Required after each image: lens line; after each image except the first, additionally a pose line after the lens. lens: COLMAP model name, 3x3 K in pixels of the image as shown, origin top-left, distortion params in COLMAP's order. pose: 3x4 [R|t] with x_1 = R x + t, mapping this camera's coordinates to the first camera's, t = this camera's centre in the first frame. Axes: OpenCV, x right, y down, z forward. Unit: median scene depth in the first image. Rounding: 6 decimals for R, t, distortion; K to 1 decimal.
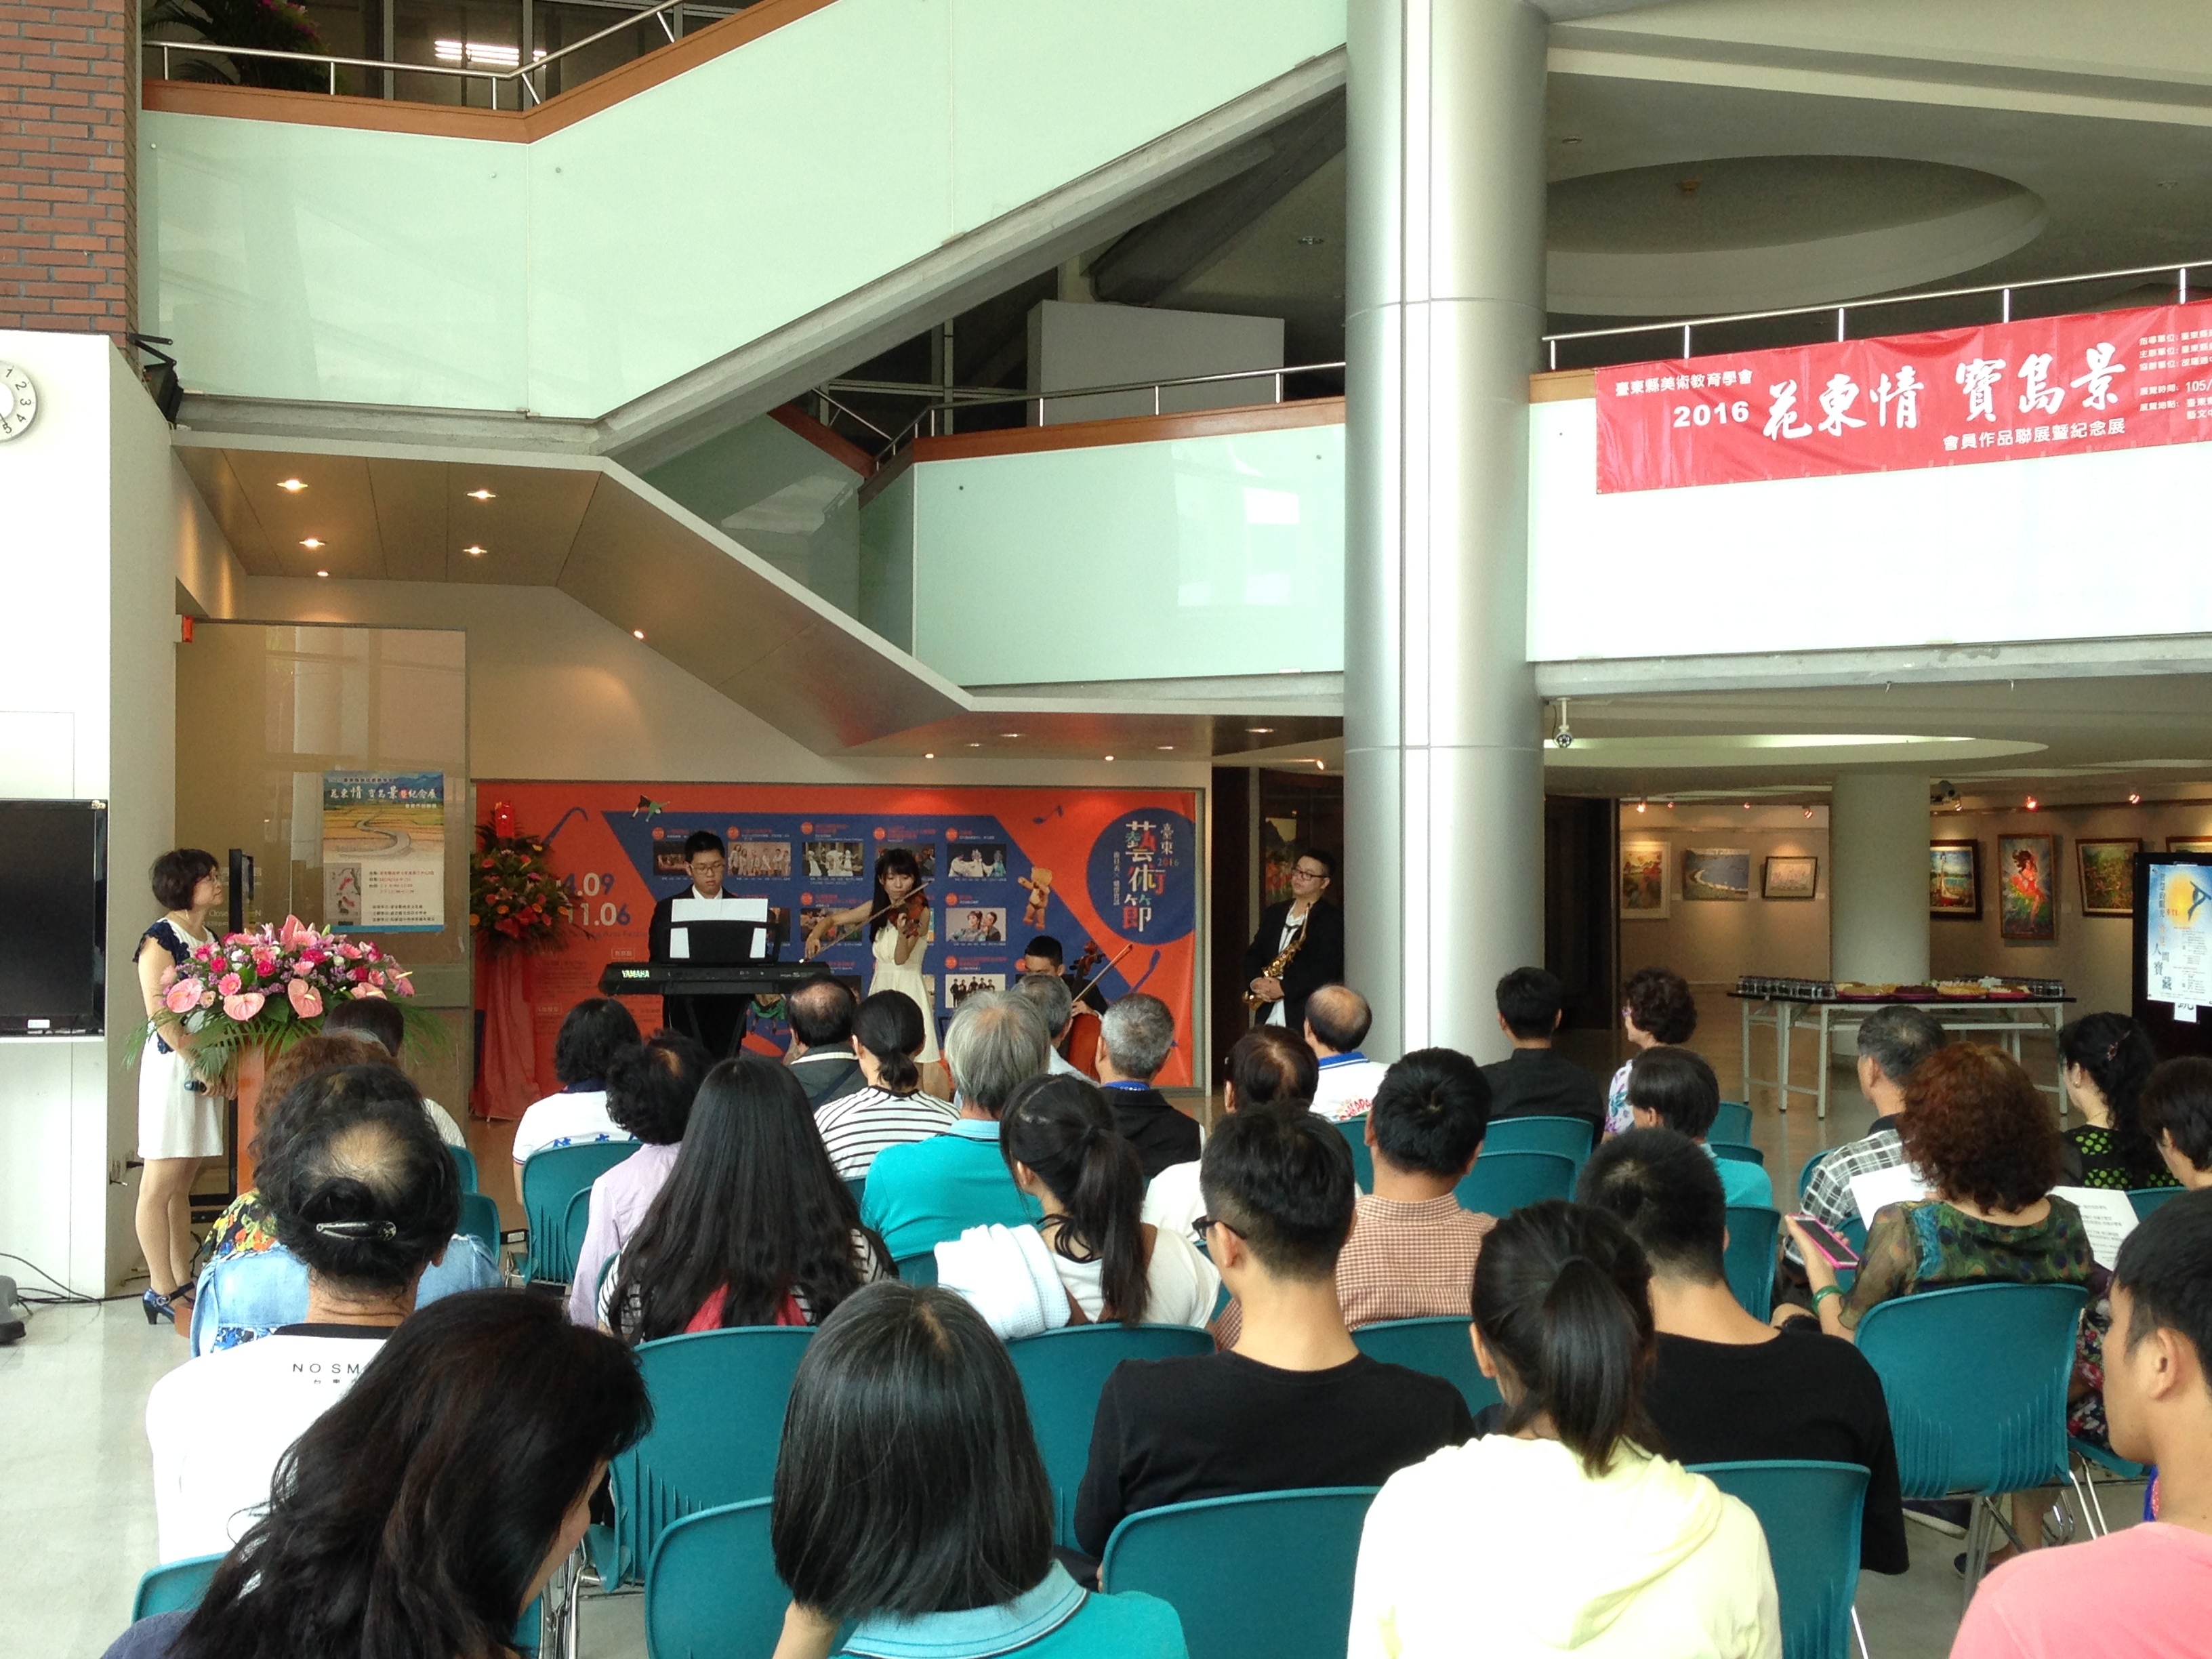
lens RADIAL K [[2556.9, 0, 1136.8], [0, 2556.9, 831.2], [0, 0, 1]] dist [0.012341, 0.309104]
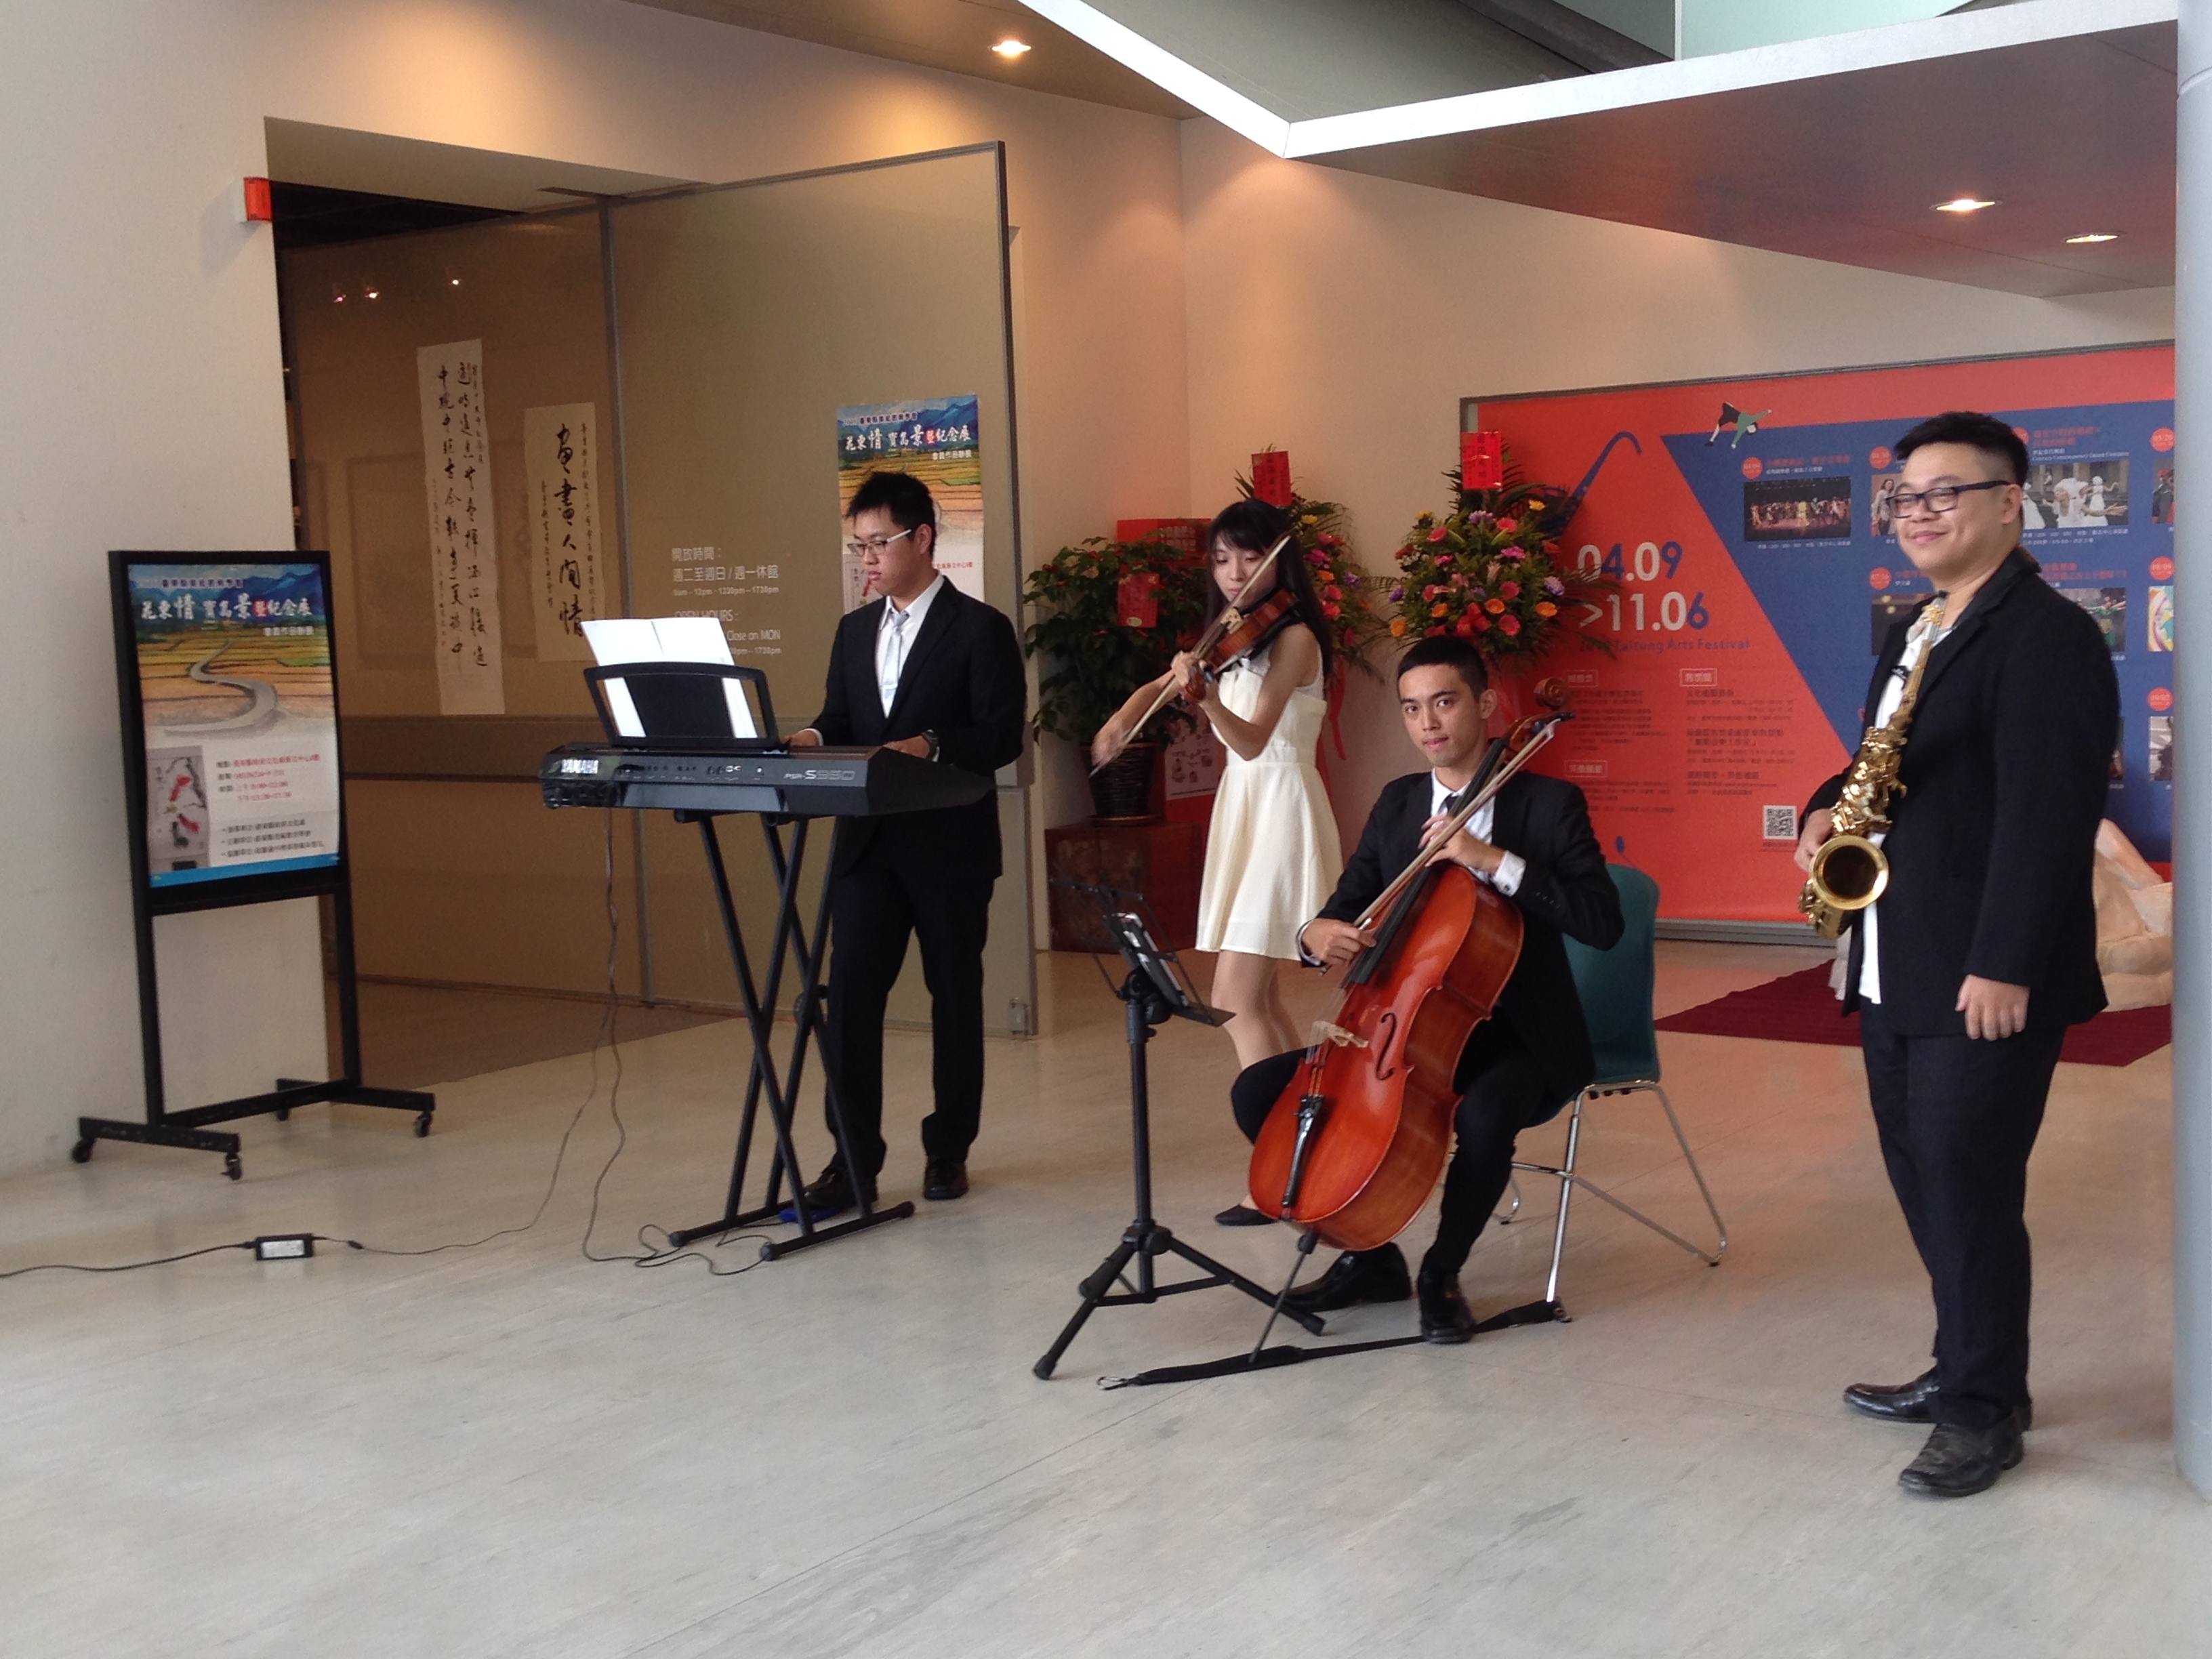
lens RADIAL K [[2758.9, 0, 1149.2], [0, 2758.9, 820.8], [0, 0, 1]] dist [0.019633, 0.448055]
pose [[0.625587, 0.042840, -0.778977, 0.211085], [0.051727, 0.994016, 0.096207, 0.012734], [0.778438, -0.100480, 0.619628, 0.499025]]
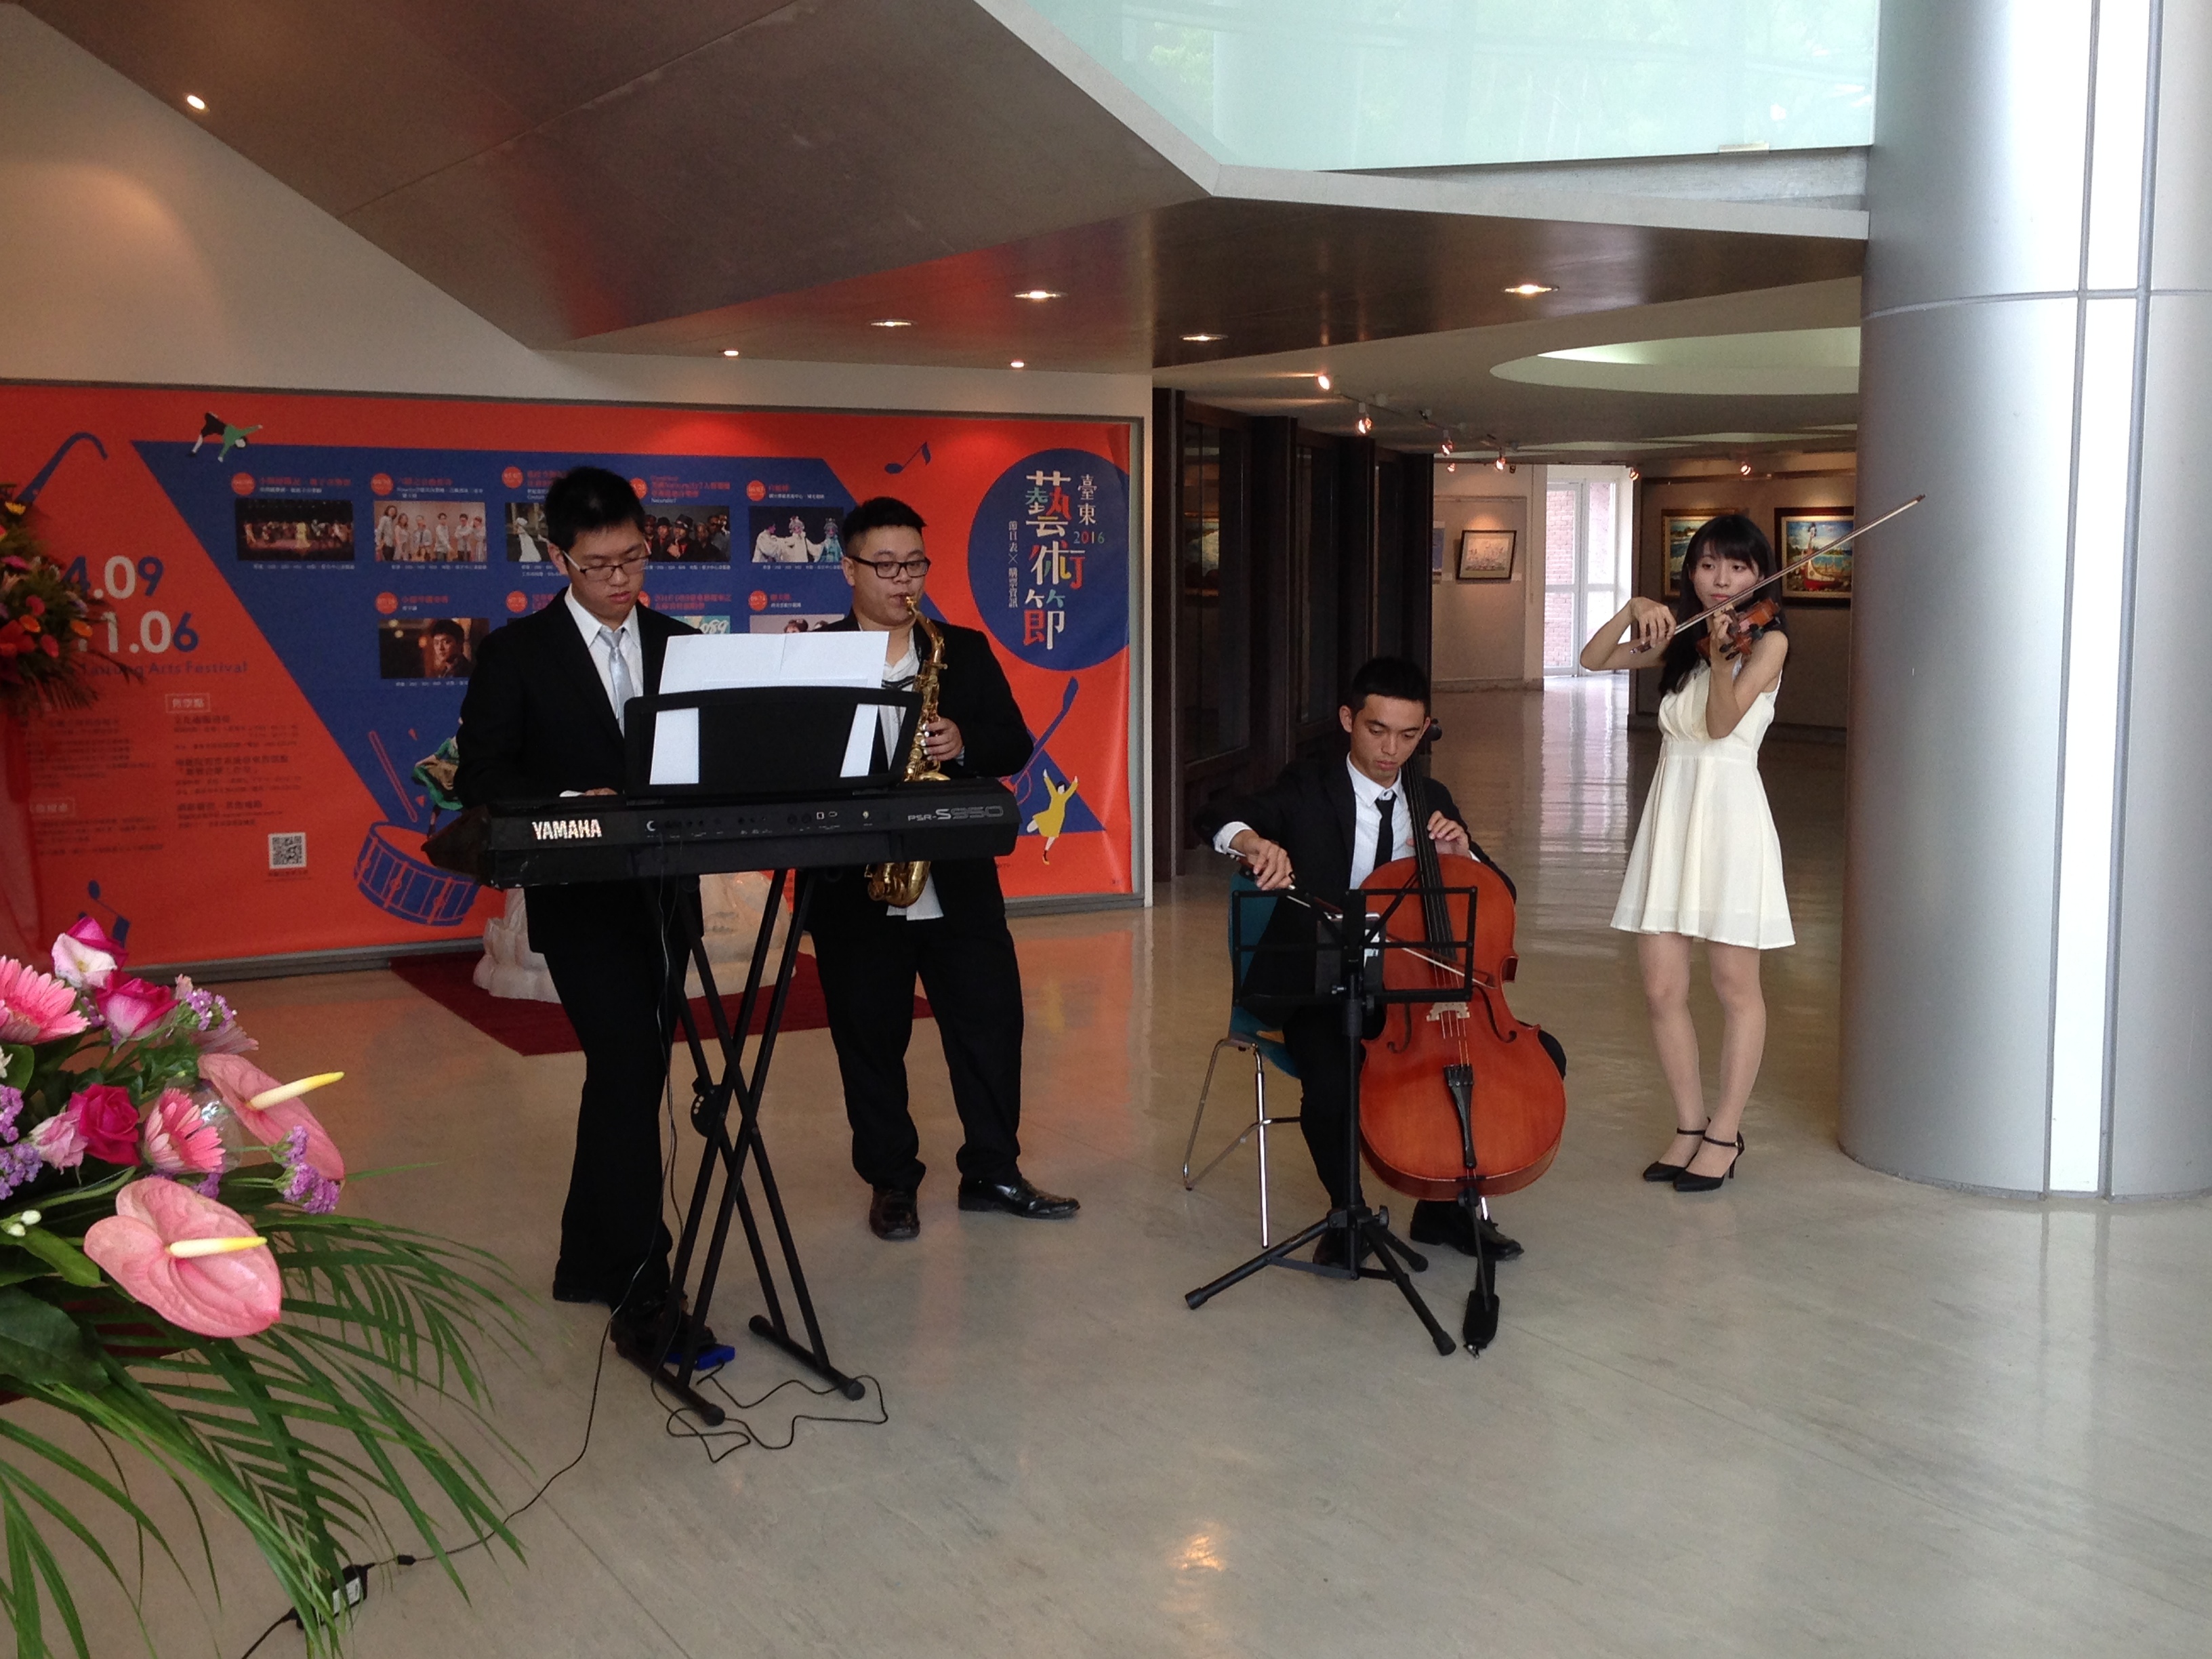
lens RADIAL K [[2556.9, 0, 1136.8], [0, 2556.9, 831.2], [0, 0, 1]] dist [0.012341, 0.309104]
pose [[0.967613, -0.030001, 0.250649, -0.140873], [-0.001830, 0.992053, 0.125809, 0.004901], [-0.252431, -0.122193, 0.959868, 0.408170]]
